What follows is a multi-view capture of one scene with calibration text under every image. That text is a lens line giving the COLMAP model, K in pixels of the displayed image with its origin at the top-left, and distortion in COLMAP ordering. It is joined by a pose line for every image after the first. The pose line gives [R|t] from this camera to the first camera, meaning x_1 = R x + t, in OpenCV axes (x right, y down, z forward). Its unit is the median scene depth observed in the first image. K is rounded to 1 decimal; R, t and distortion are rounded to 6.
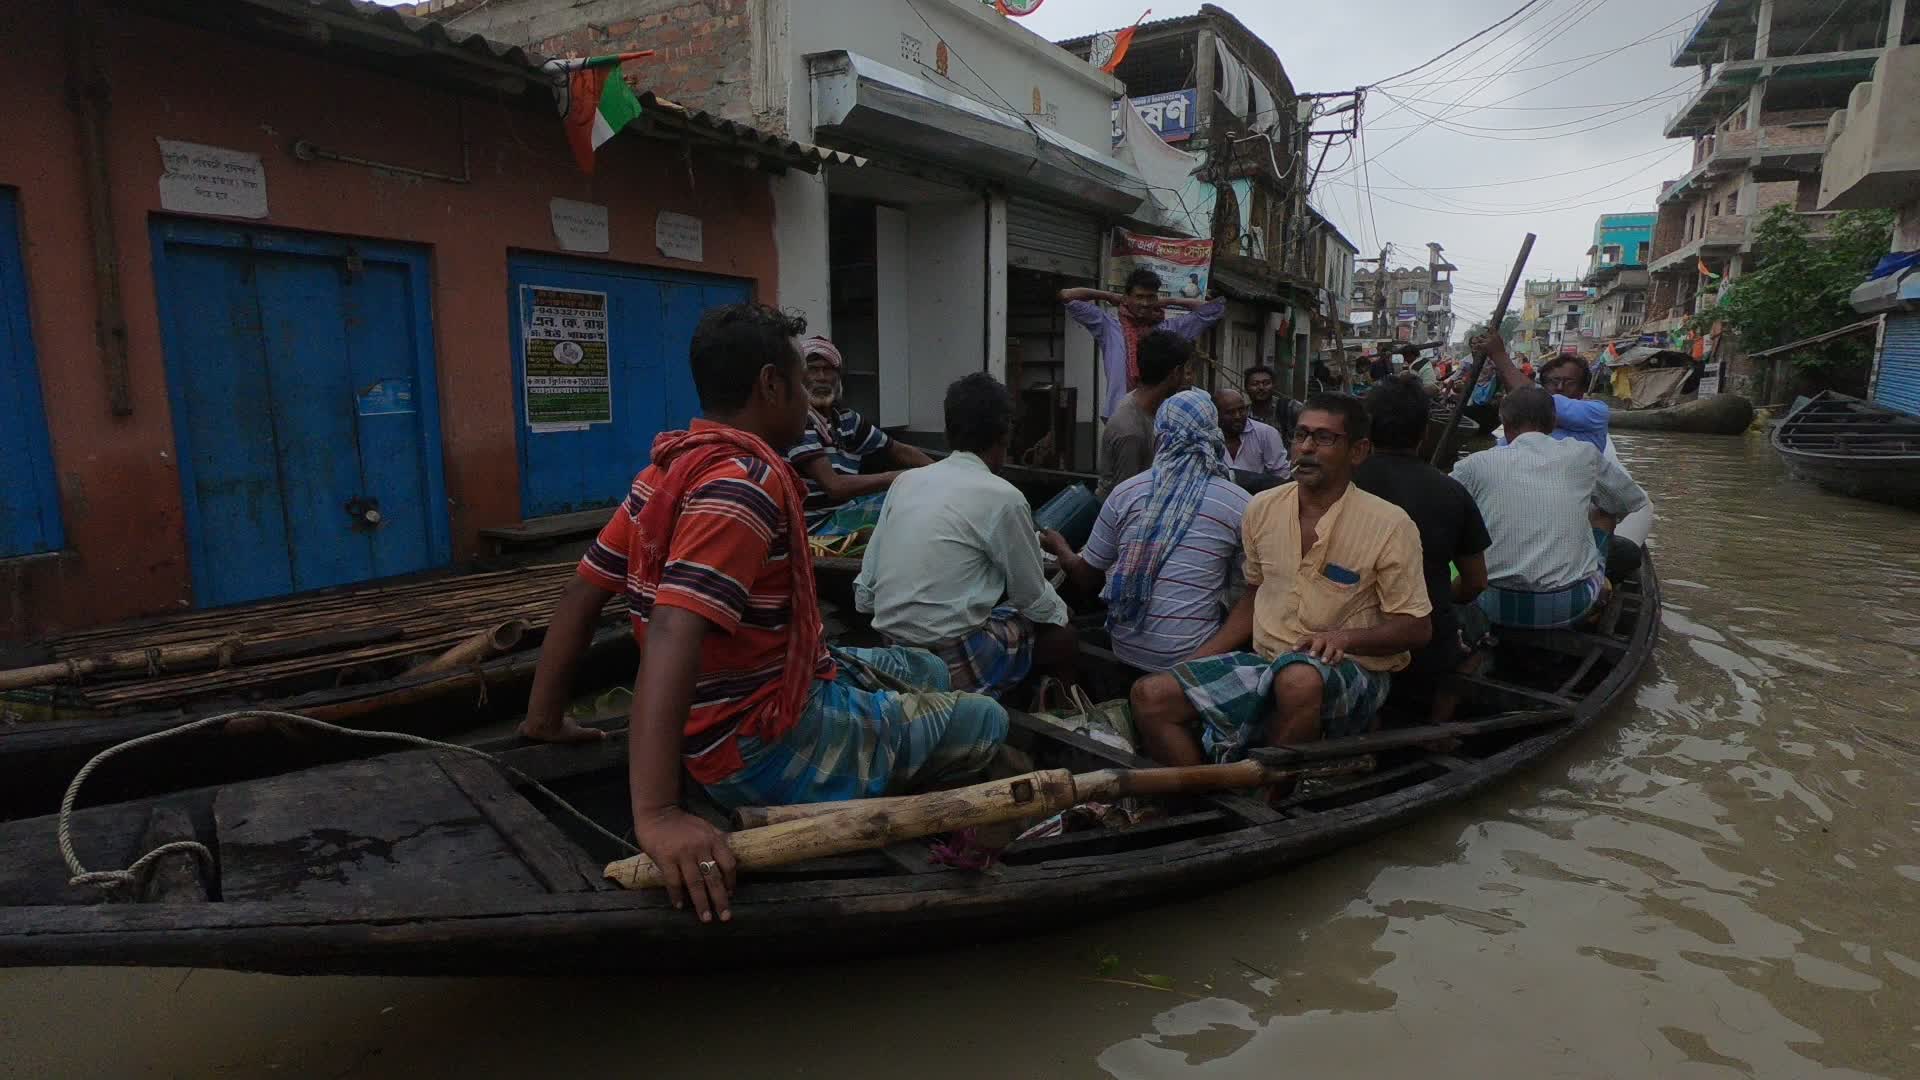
lens RADIAL K [[1064.8, 0, 960.0], [0, 1064.8, 540.0], [0, 0, 1]] dist [0.013184, -0.000028]
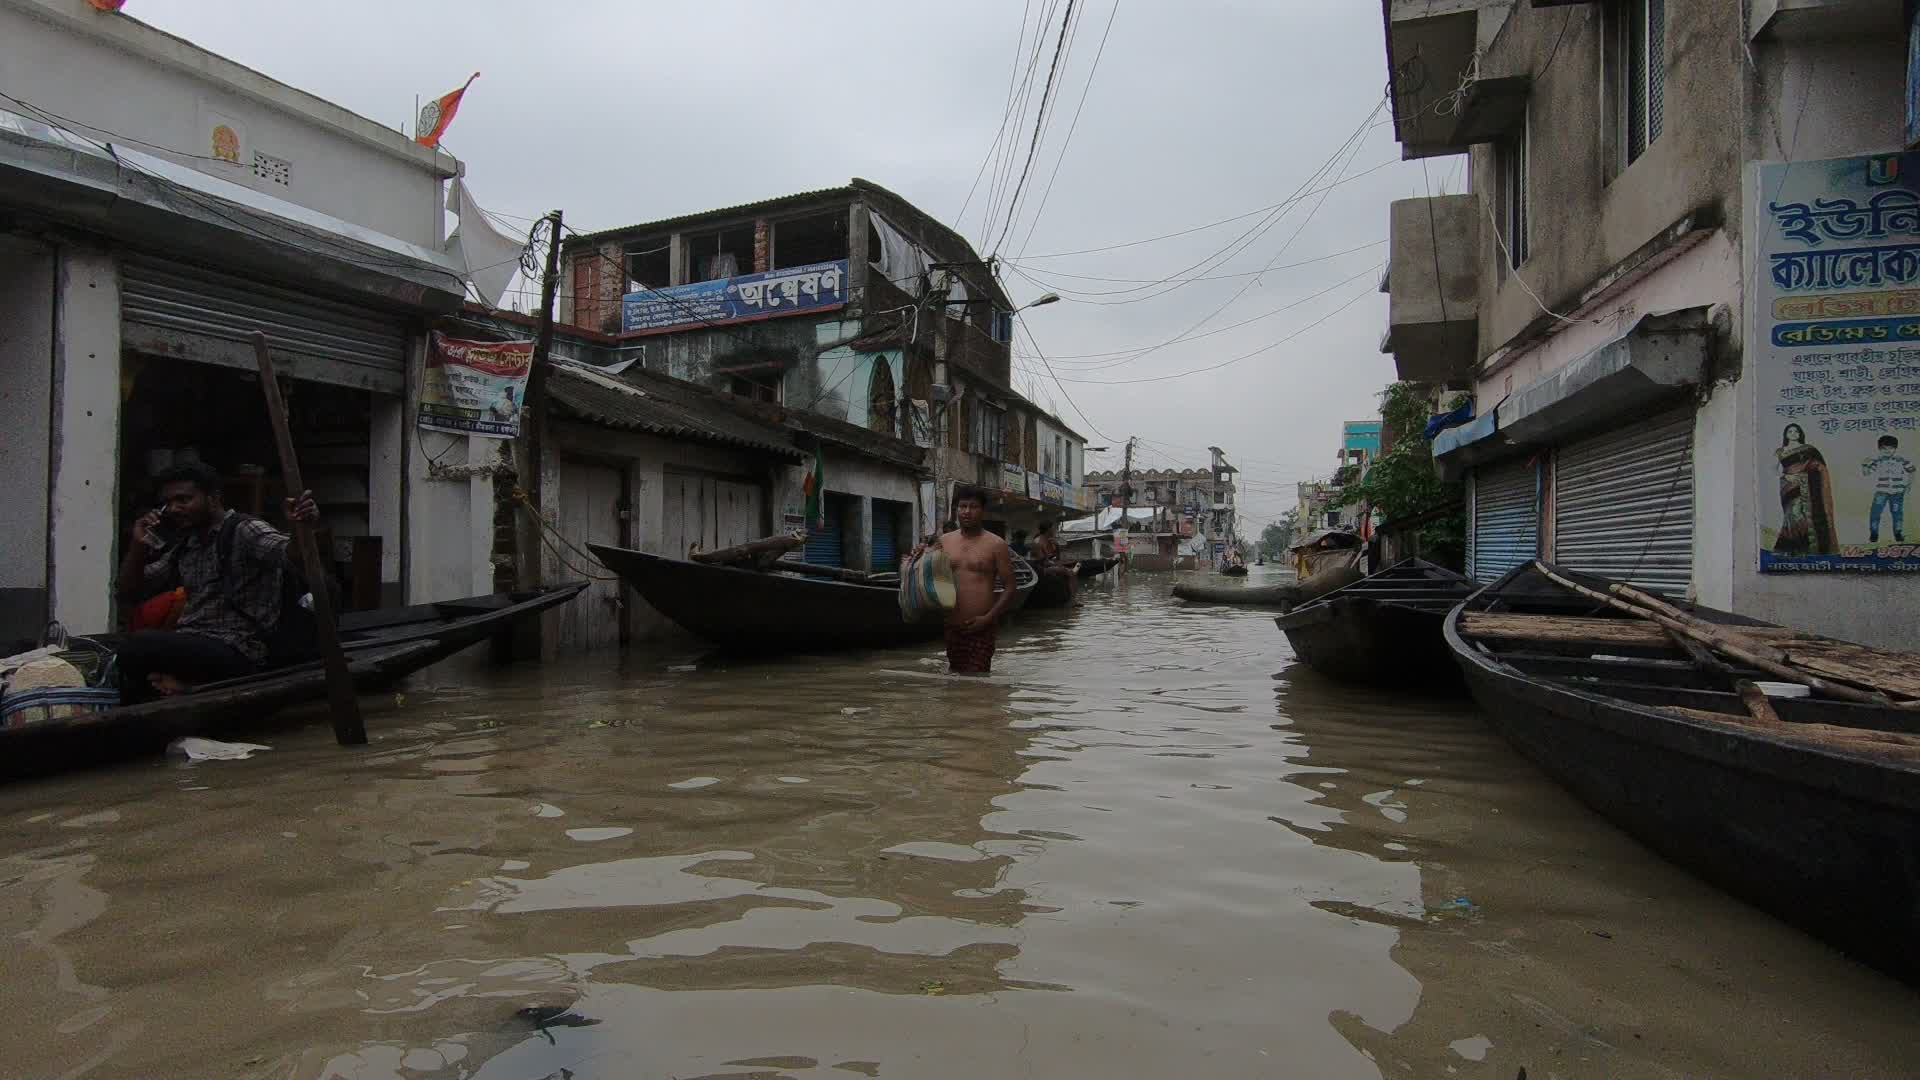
lens RADIAL K [[1113.6, 0, 960.0], [0, 1113.6, 540.0], [0, 0, 1]] dist [-0.003098, -0.000606]
pose [[0.982319, 0.000651, 0.187214, 0.133345], [0.032991, 0.983743, -0.176525, 0.003371], [-0.184285, 0.179580, 0.966328, 0.065273]]
